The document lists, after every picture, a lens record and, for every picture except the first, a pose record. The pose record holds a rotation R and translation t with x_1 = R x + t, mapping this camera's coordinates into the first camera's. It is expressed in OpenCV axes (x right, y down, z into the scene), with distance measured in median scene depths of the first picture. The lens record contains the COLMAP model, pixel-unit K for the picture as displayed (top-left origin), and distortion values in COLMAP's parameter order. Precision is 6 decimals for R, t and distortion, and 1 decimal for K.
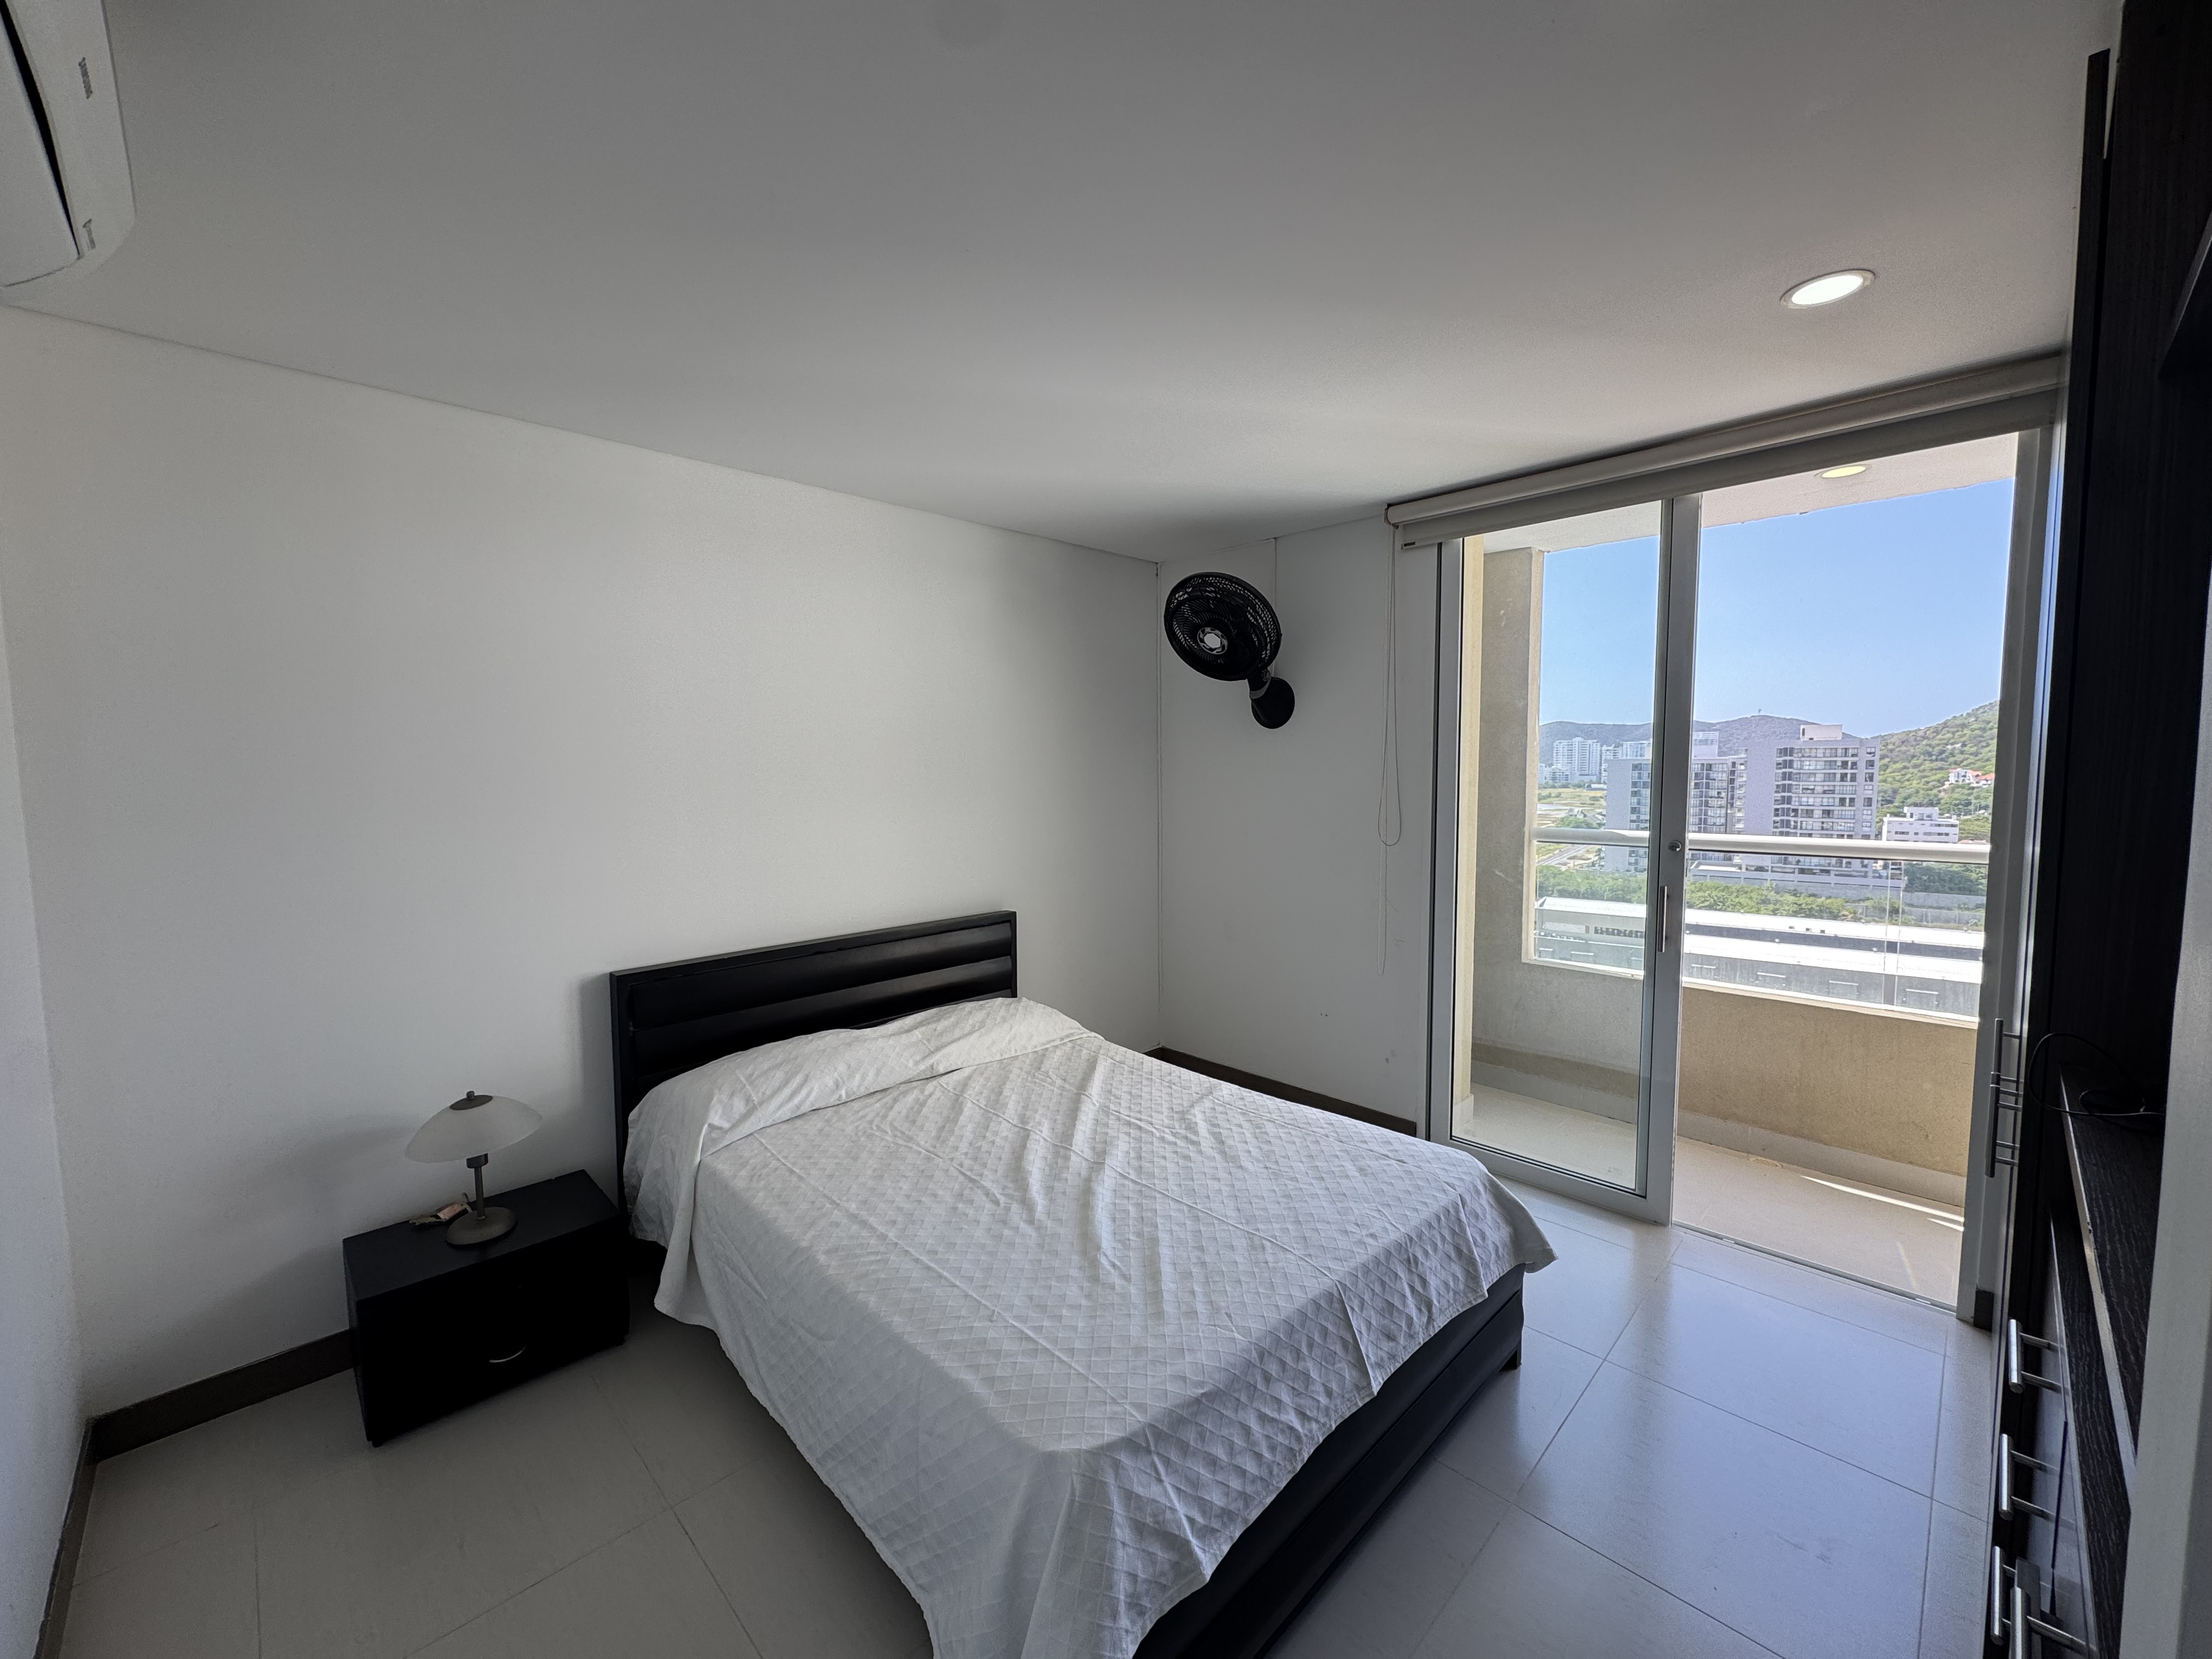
lens RADIAL K [[885.2, 0, 1104.7], [0, 885.2, 829.1], [0, 0, 1]] dist [-0.000198, -0.000285]
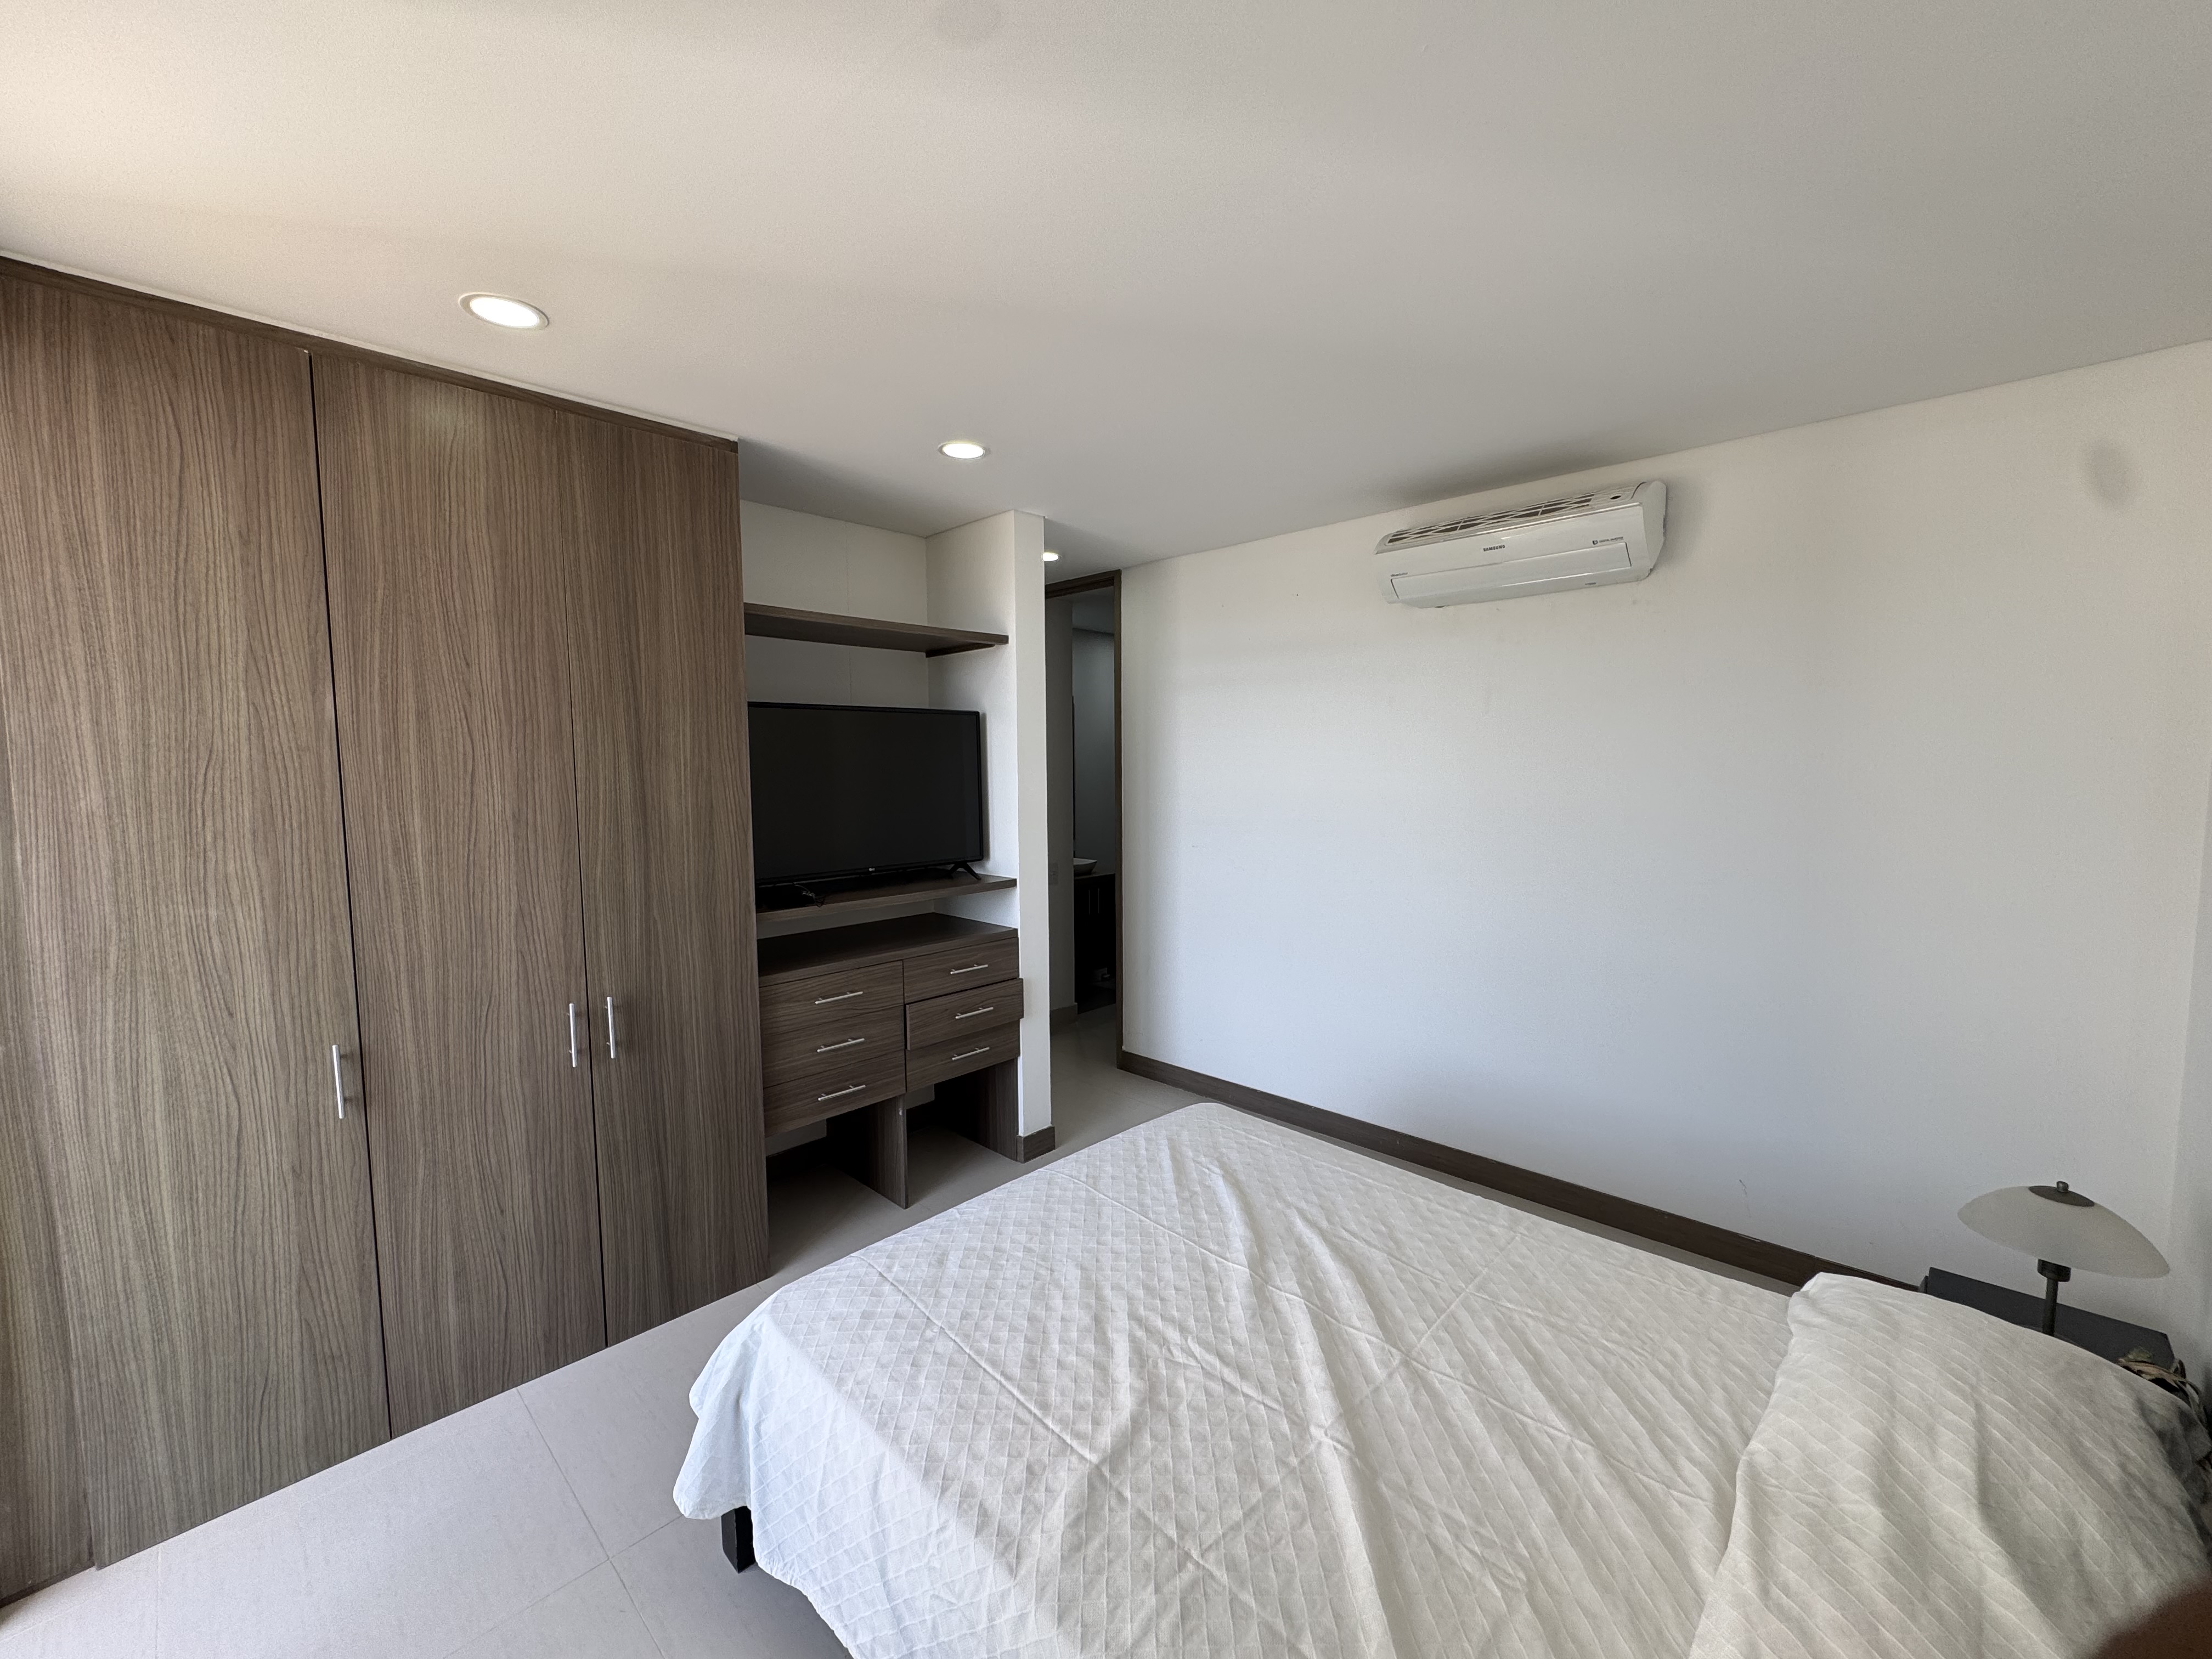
lens RADIAL K [[885.2, 0, 1104.7], [0, 885.2, 829.1], [0, 0, 1]] dist [-0.000198, -0.000285]
pose [[-0.999472, 0.018035, -0.027021, 0.139126], [0.013546, 0.987354, 0.157949, -0.141941], [0.029528, 0.157499, -0.987078, 1.635988]]
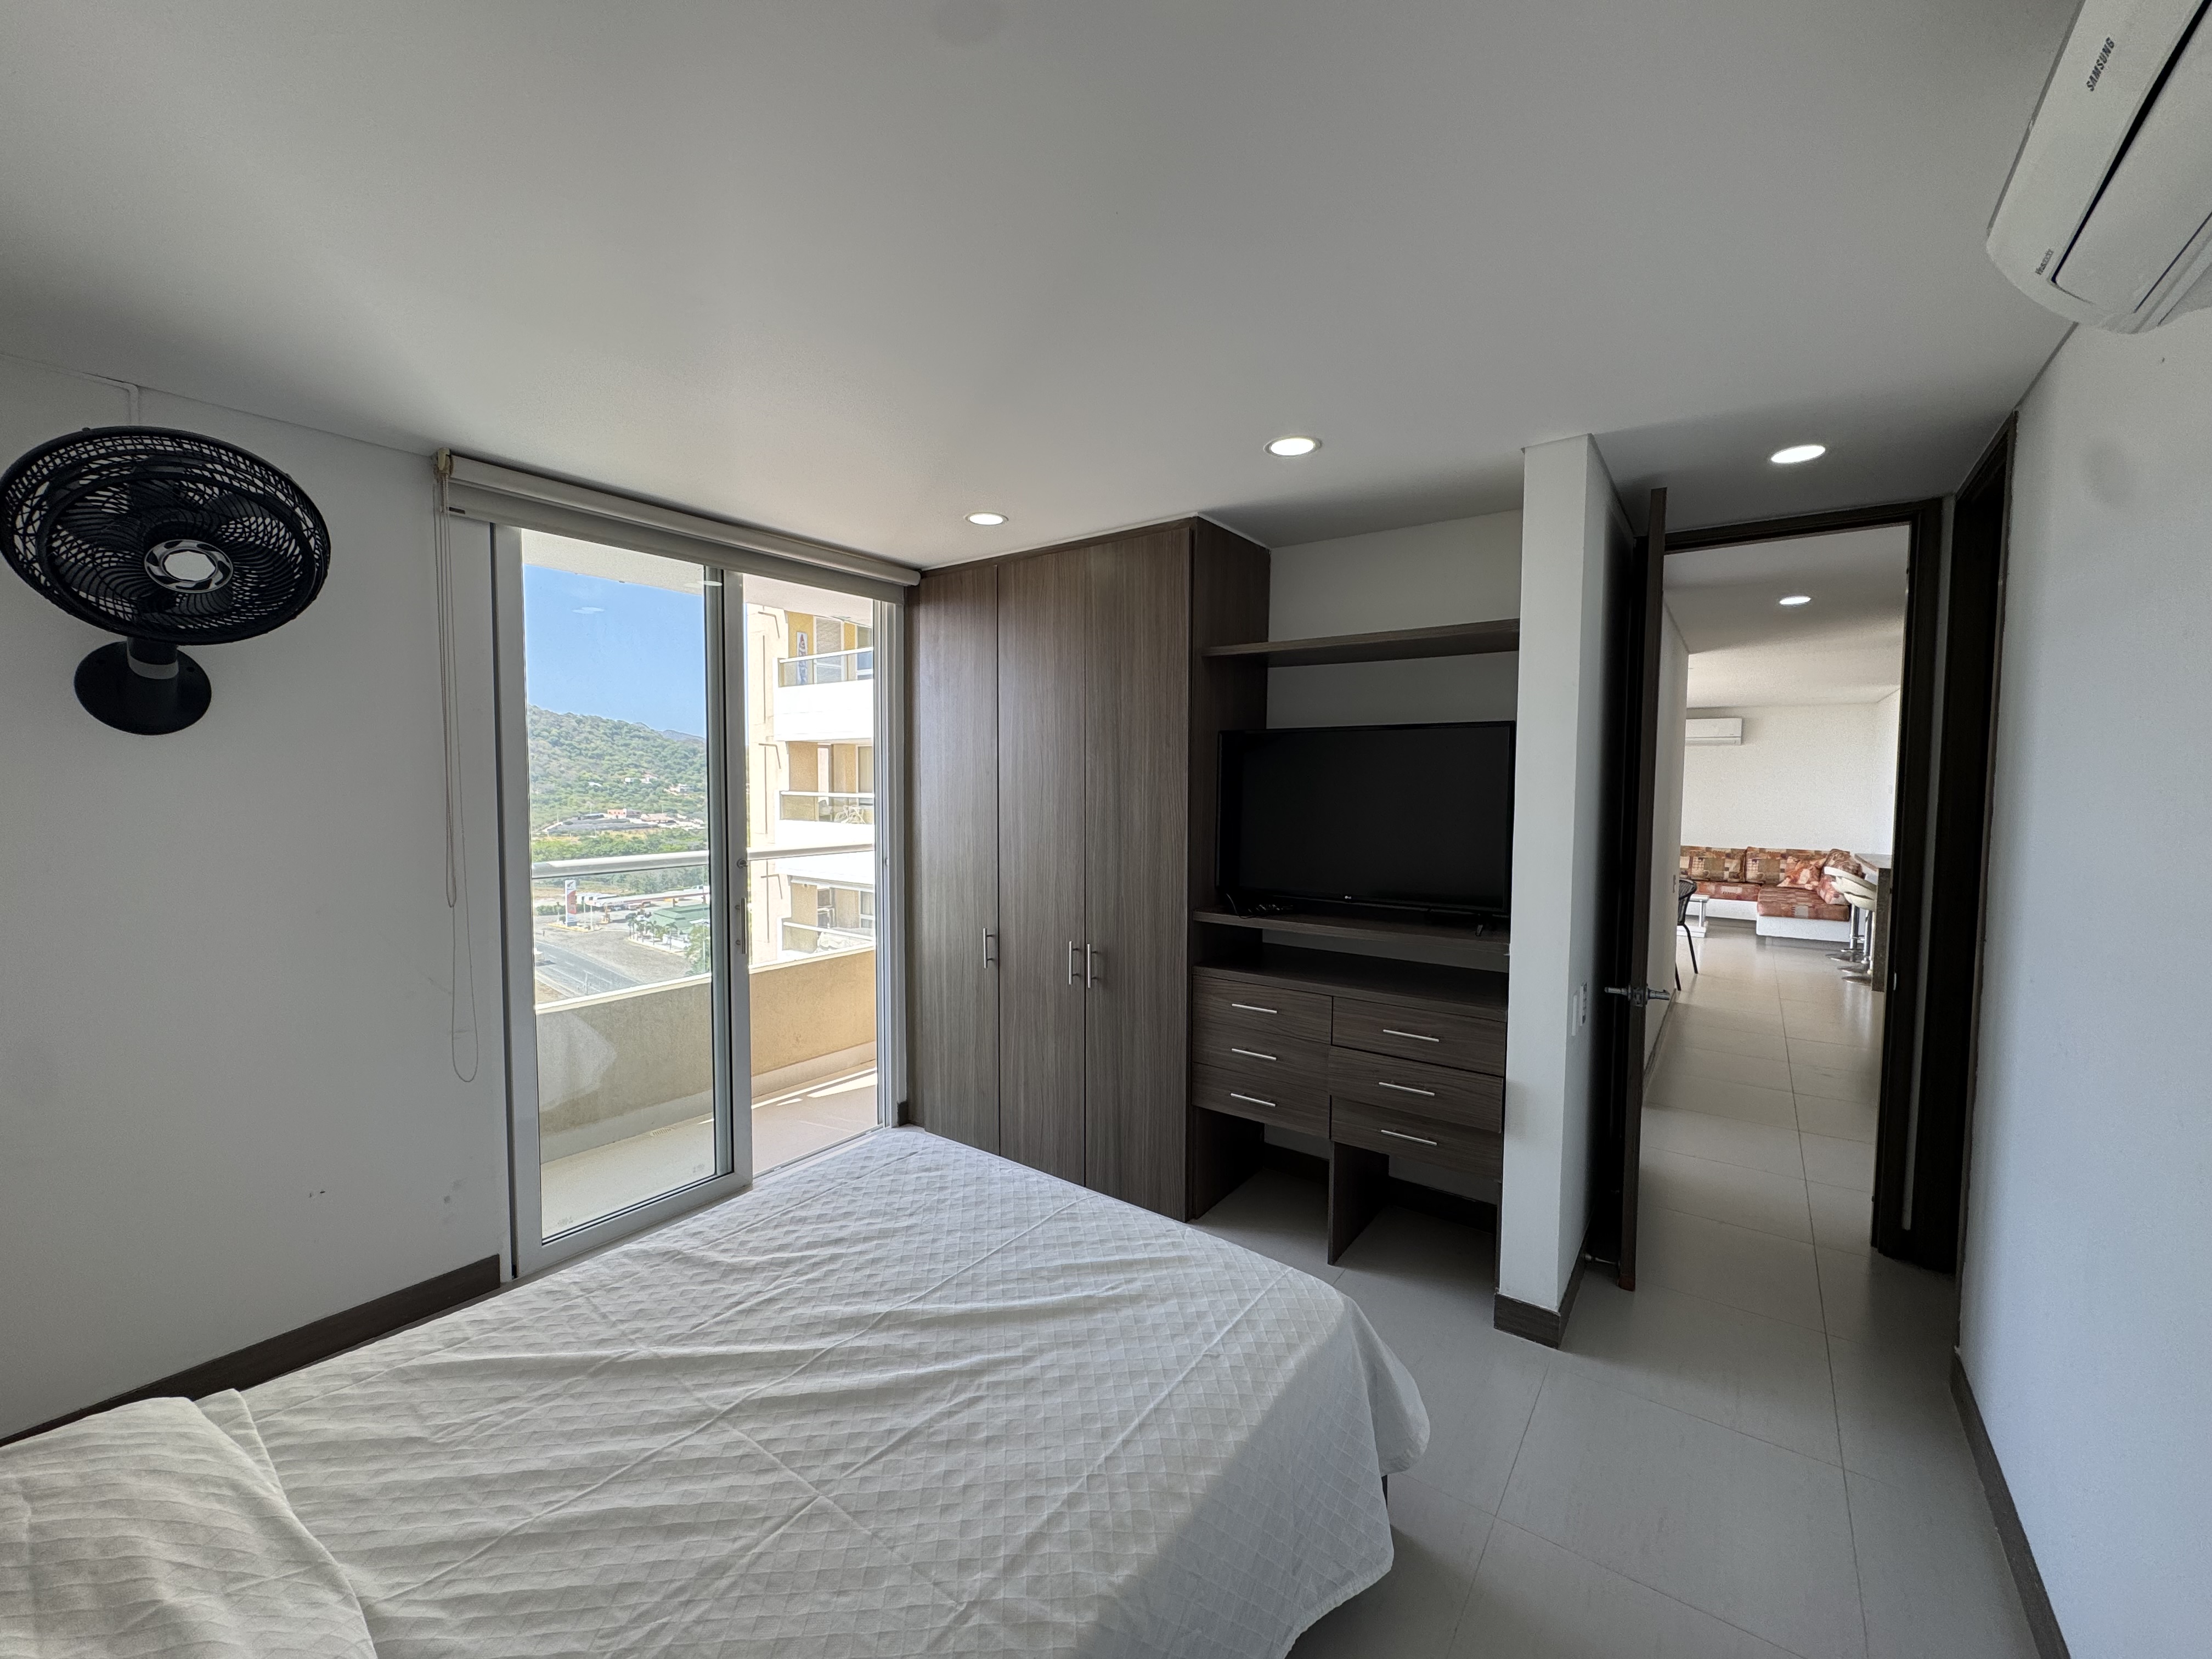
lens RADIAL K [[885.2, 0, 1104.7], [0, 885.2, 829.1], [0, 0, 1]] dist [-0.000198, -0.000285]
pose [[-0.157997, -0.046431, 0.986347, -0.735110], [0.073821, 0.995543, 0.058689, -0.073358], [-0.984676, 0.082086, -0.153865, 0.847105]]
